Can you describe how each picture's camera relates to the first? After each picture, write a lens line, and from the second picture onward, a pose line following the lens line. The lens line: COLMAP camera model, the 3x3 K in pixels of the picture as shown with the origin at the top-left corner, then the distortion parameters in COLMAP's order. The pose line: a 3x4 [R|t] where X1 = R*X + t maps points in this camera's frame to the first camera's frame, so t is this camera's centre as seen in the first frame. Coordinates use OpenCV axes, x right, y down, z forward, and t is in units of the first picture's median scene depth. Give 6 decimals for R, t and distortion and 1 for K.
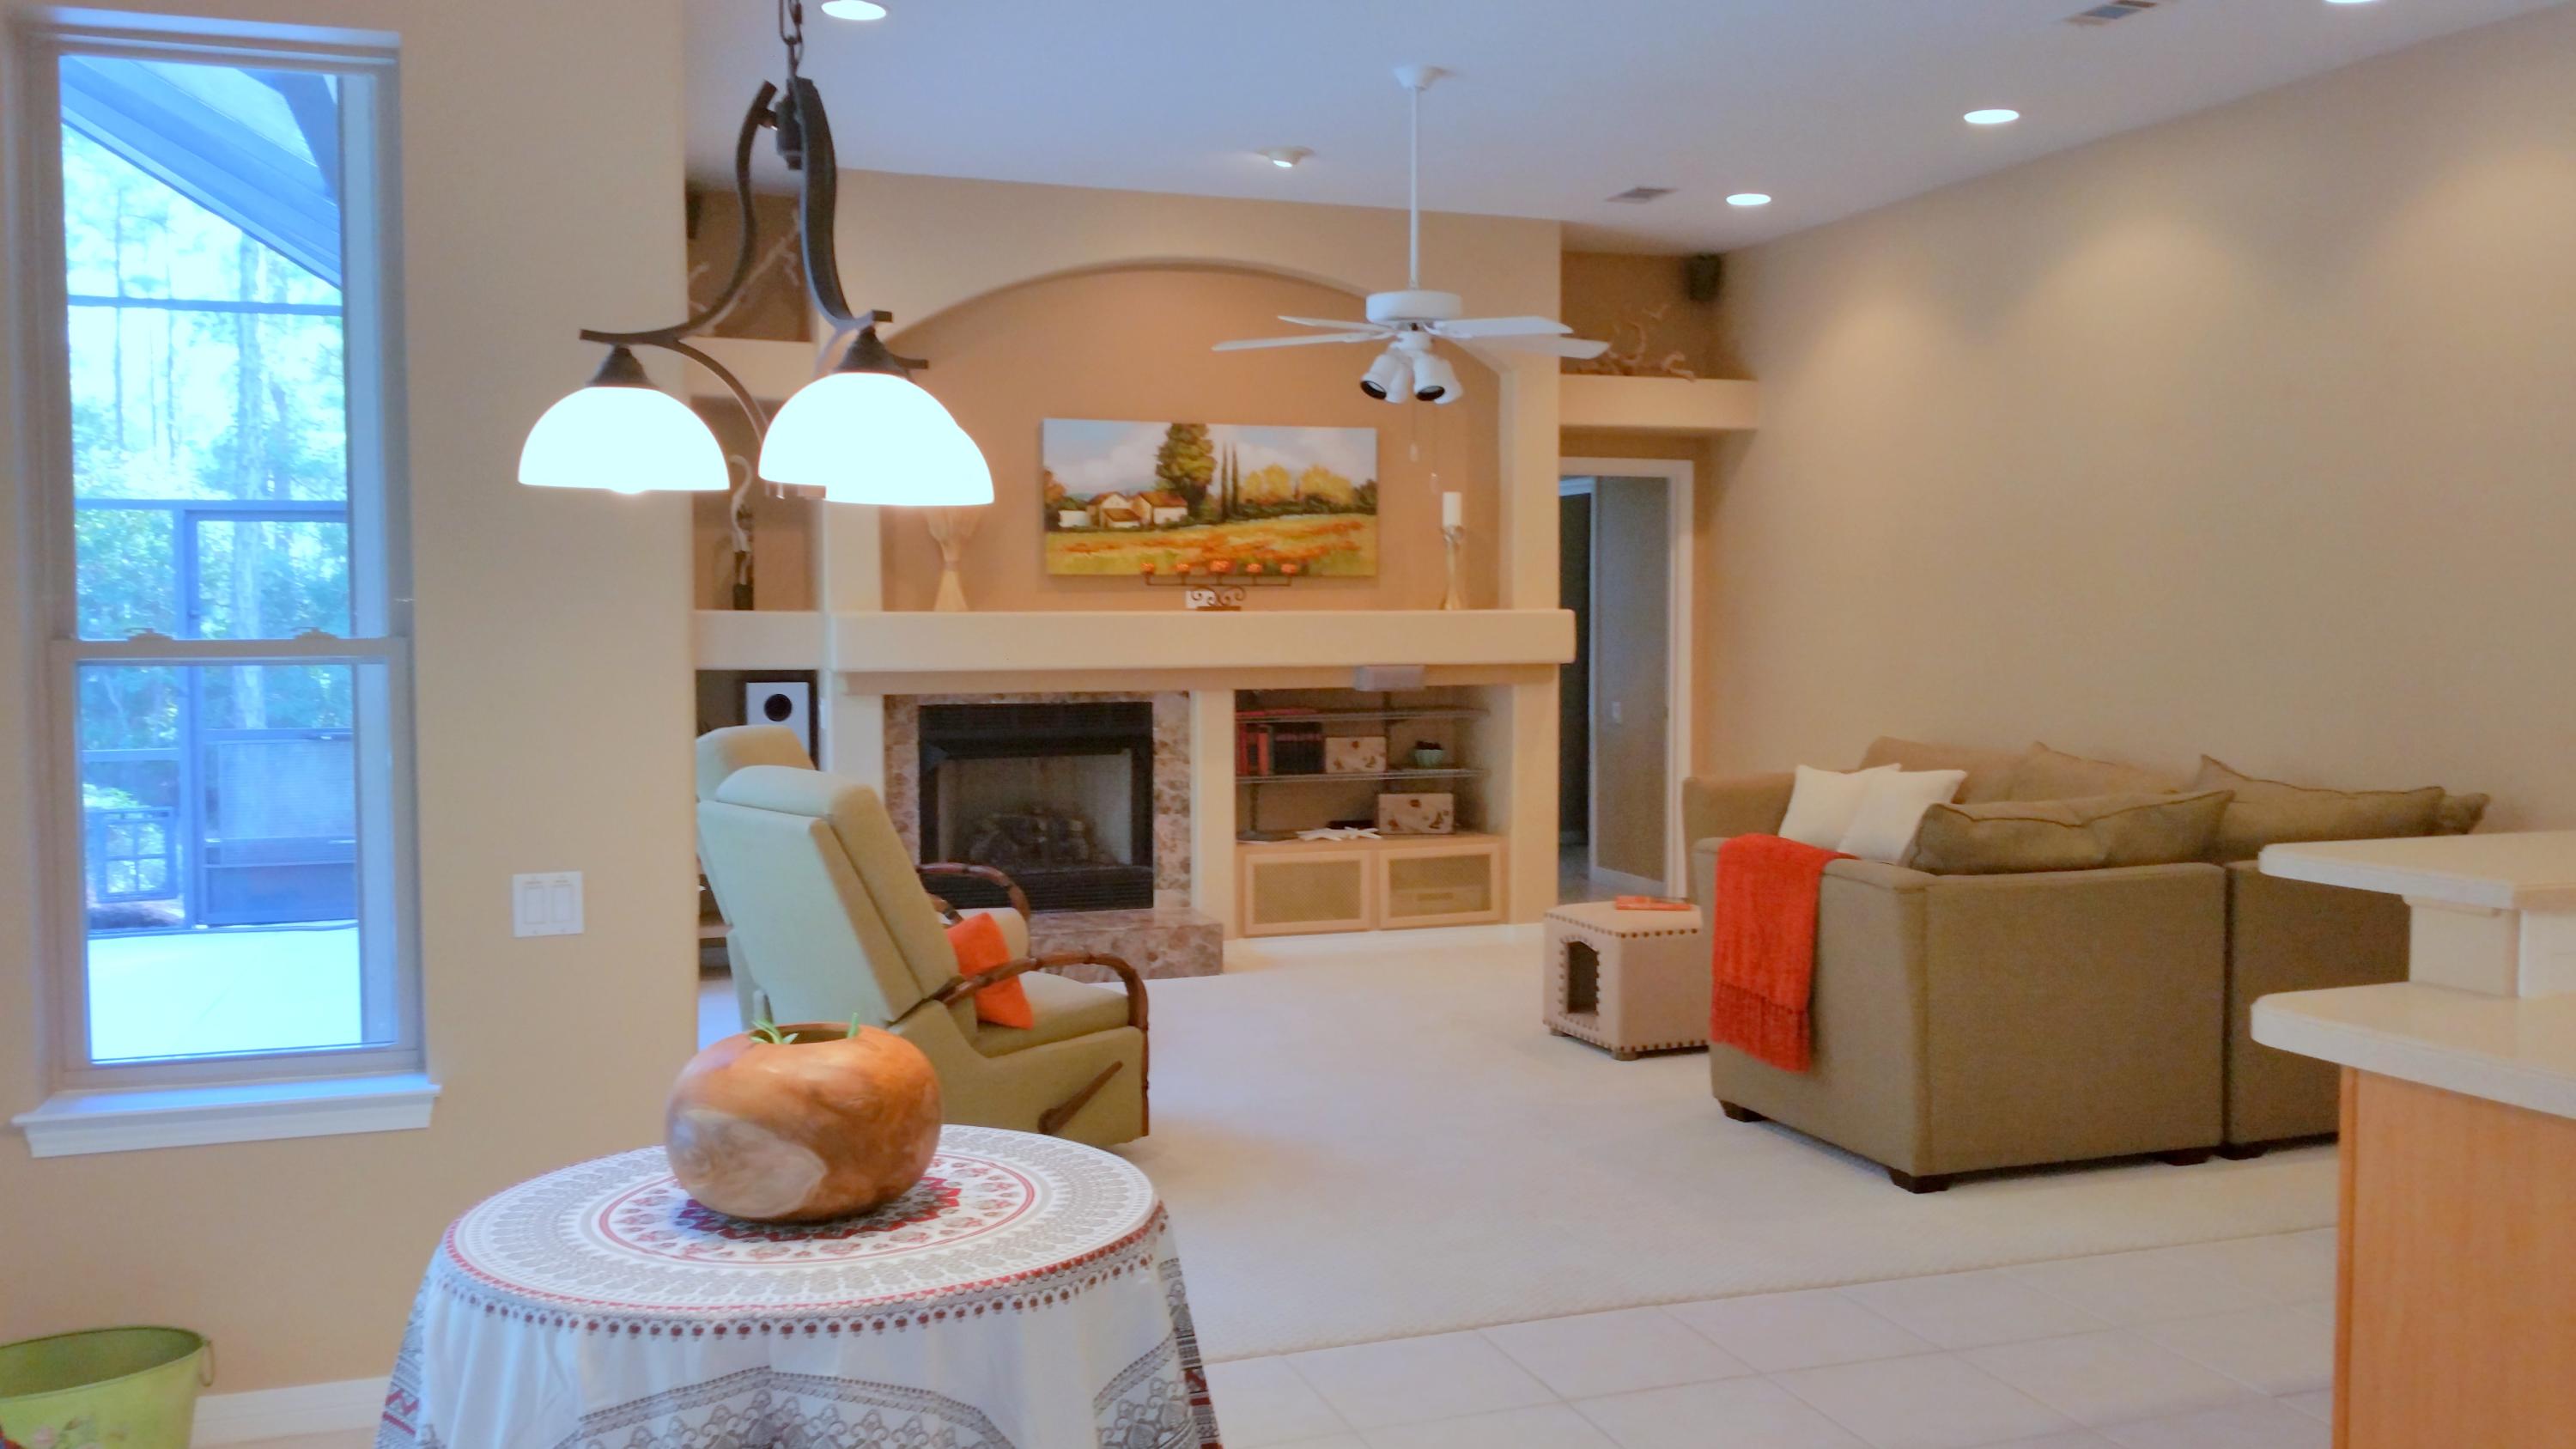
lens RADIAL K [[2149.2, 0, 1302.7], [0, 2149.2, 702.9], [0, 0, 1]] dist [0.179233, -0.444570]
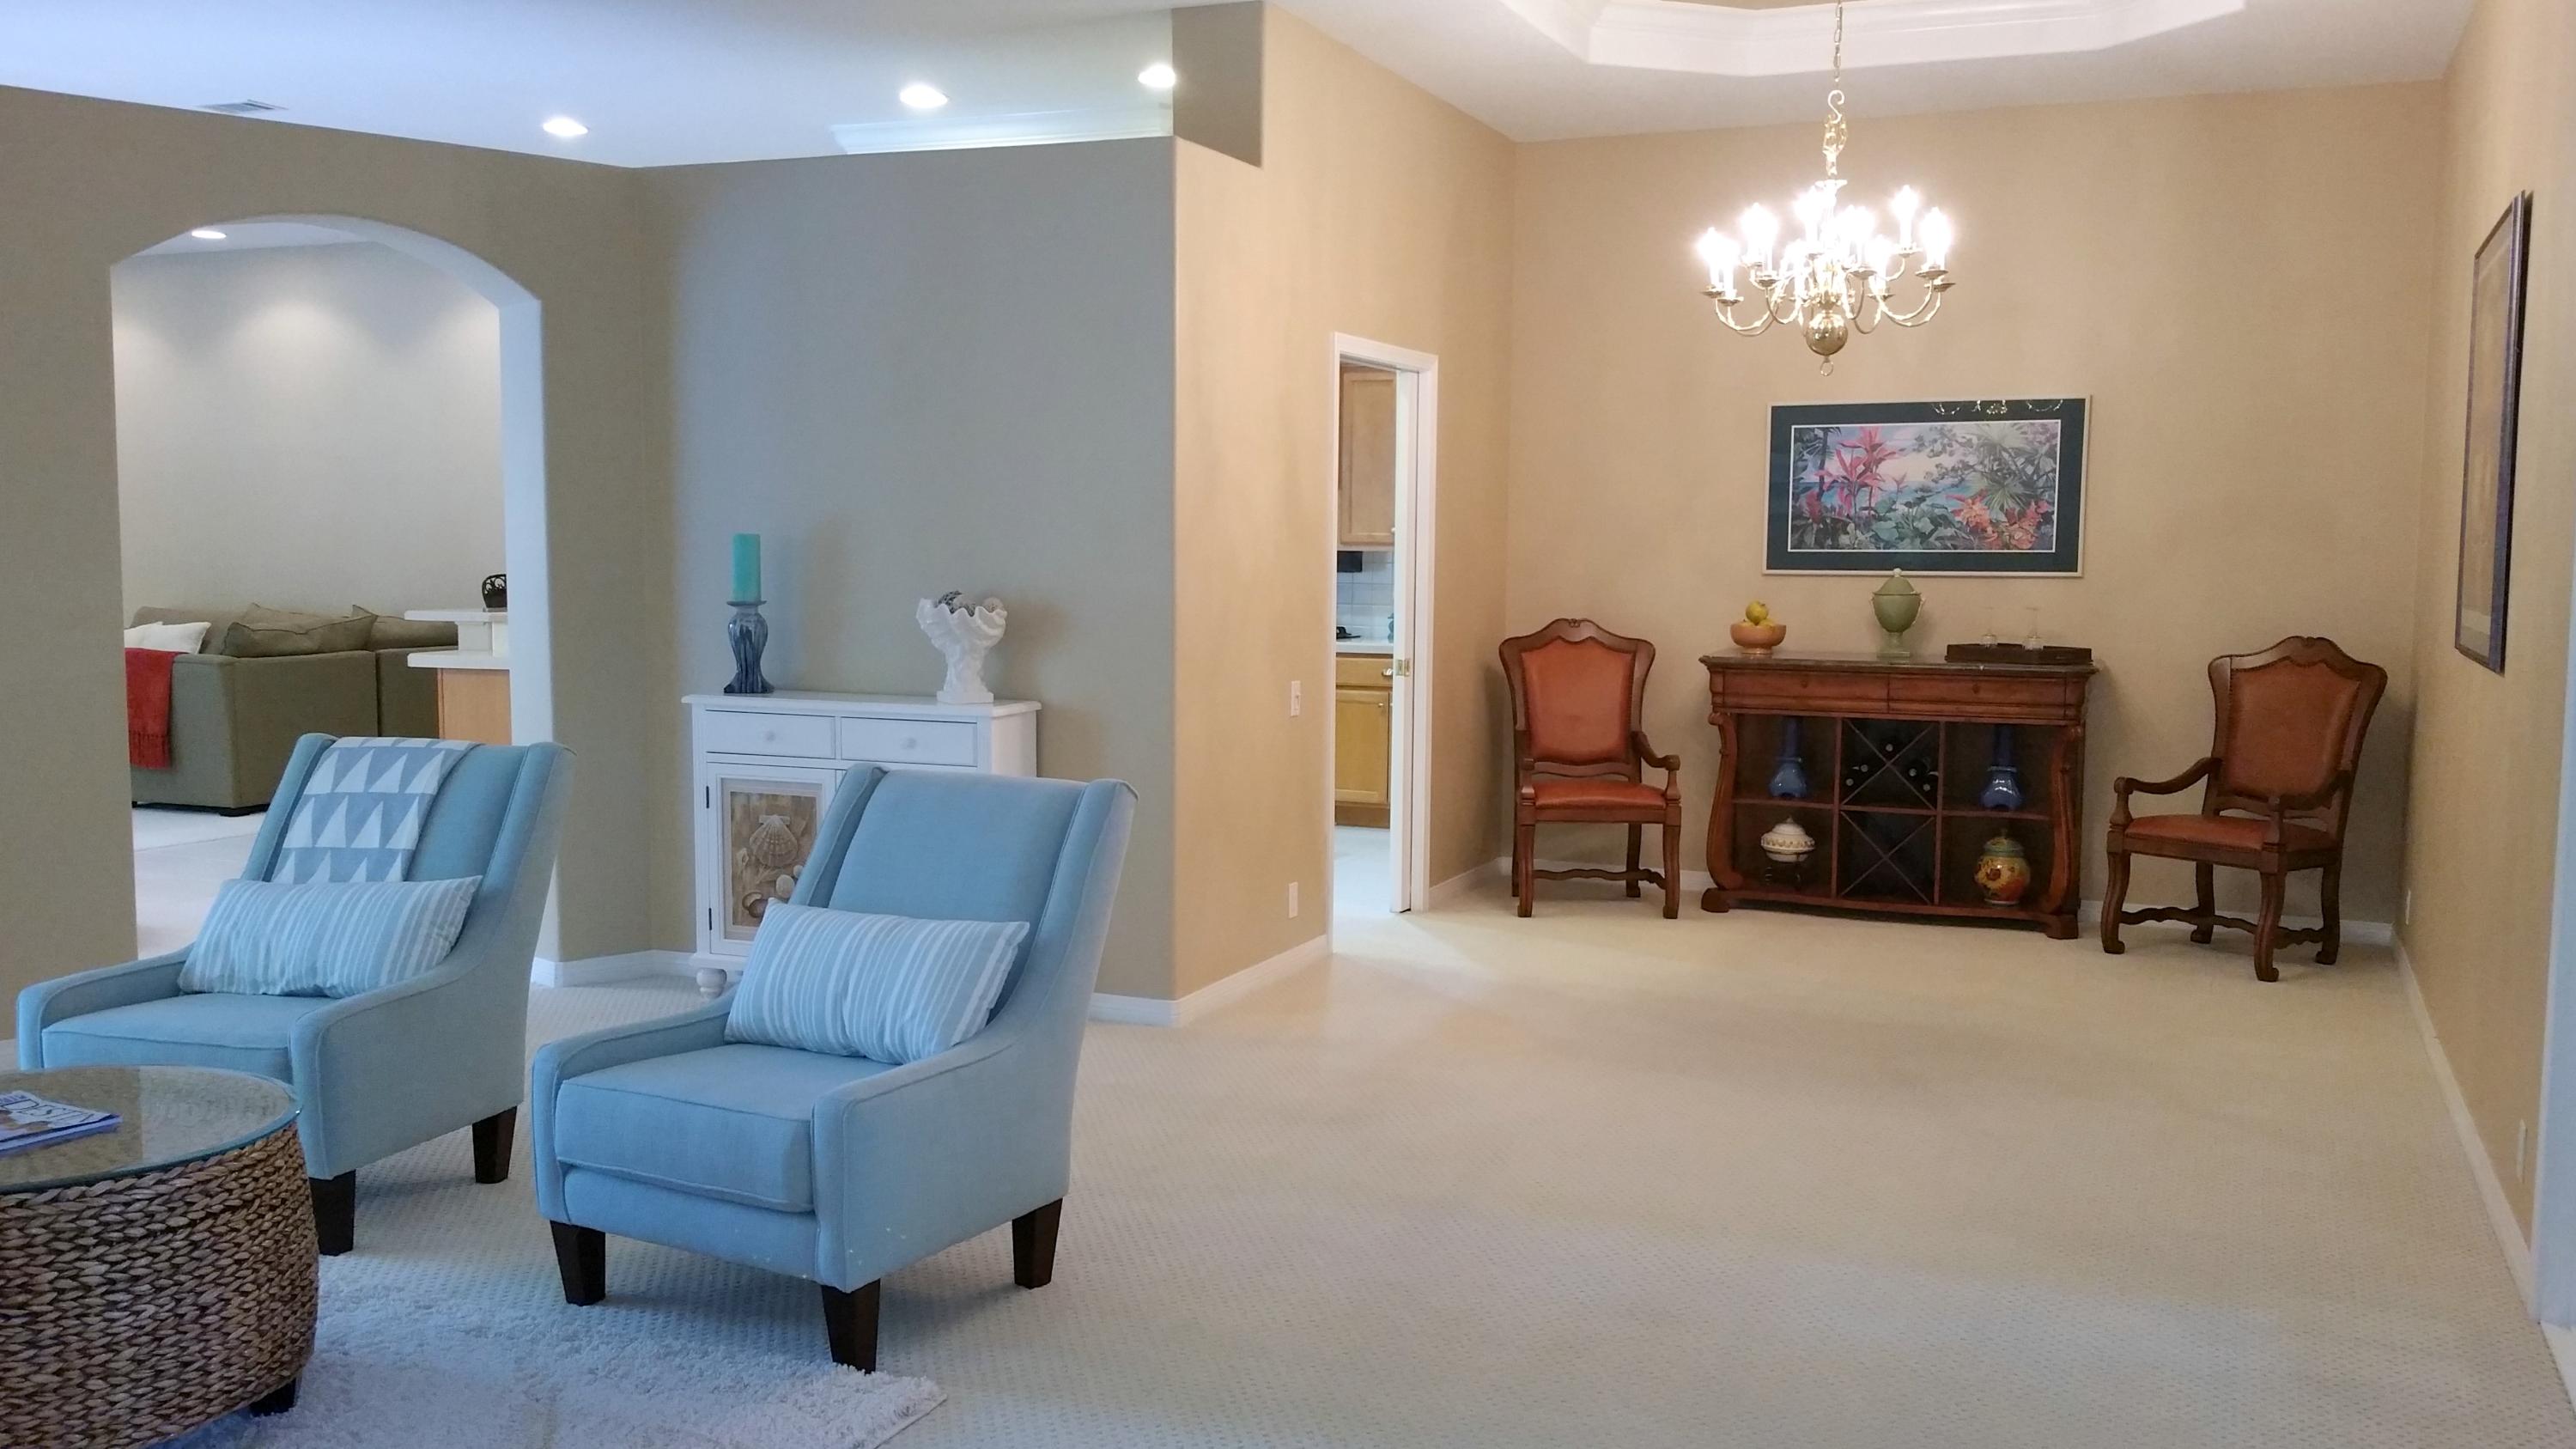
lens RADIAL K [[2088.1, 0, 1262.0], [0, 2088.1, 741.7], [0, 0, 1]] dist [0.182249, -0.396930]
pose [[0.674617, -0.066291, 0.735185, -0.314769], [0.026784, 0.997502, 0.065367, 0.032059], [-0.737682, -0.024407, 0.674707, -0.618044]]
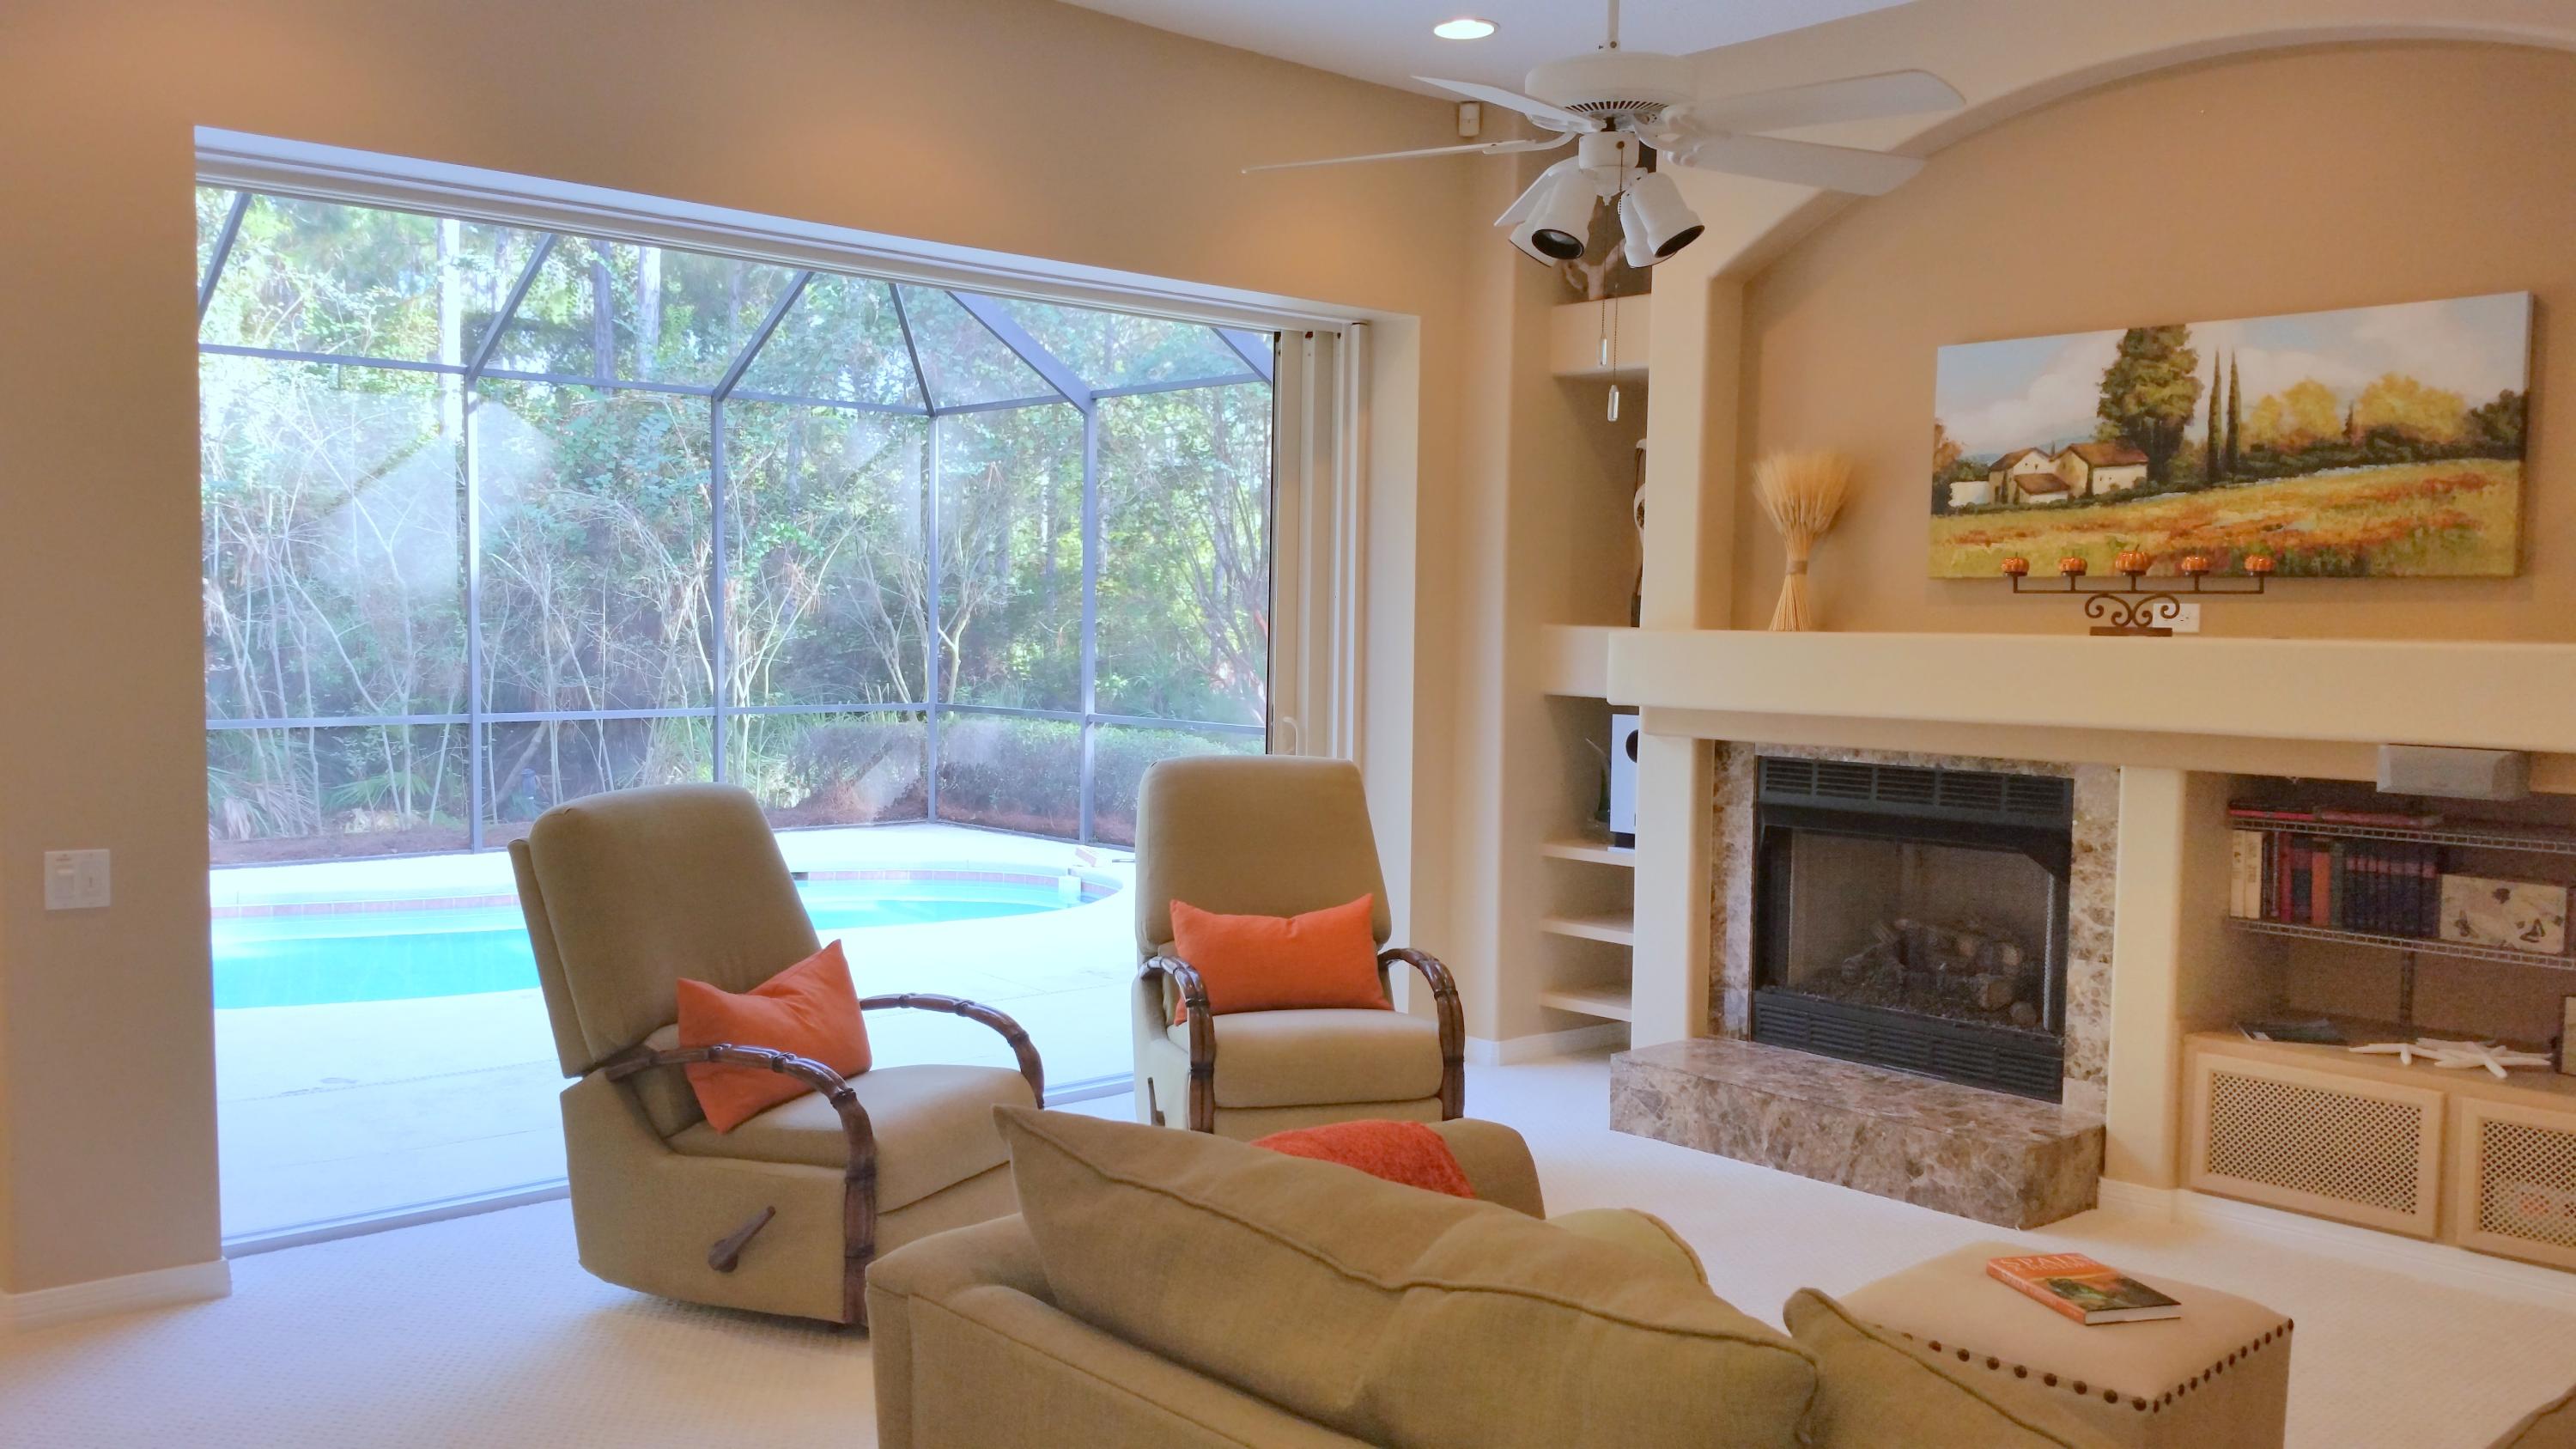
lens RADIAL K [[2088.1, 0, 1262.0], [0, 2088.1, 741.7], [0, 0, 1]] dist [0.182249, -0.396930]
pose [[0.380963, 0.063035, -0.922439, 0.413573], [-0.057293, 0.997365, 0.044493, -0.025510], [0.922813, 0.035899, 0.383571, 0.544958]]
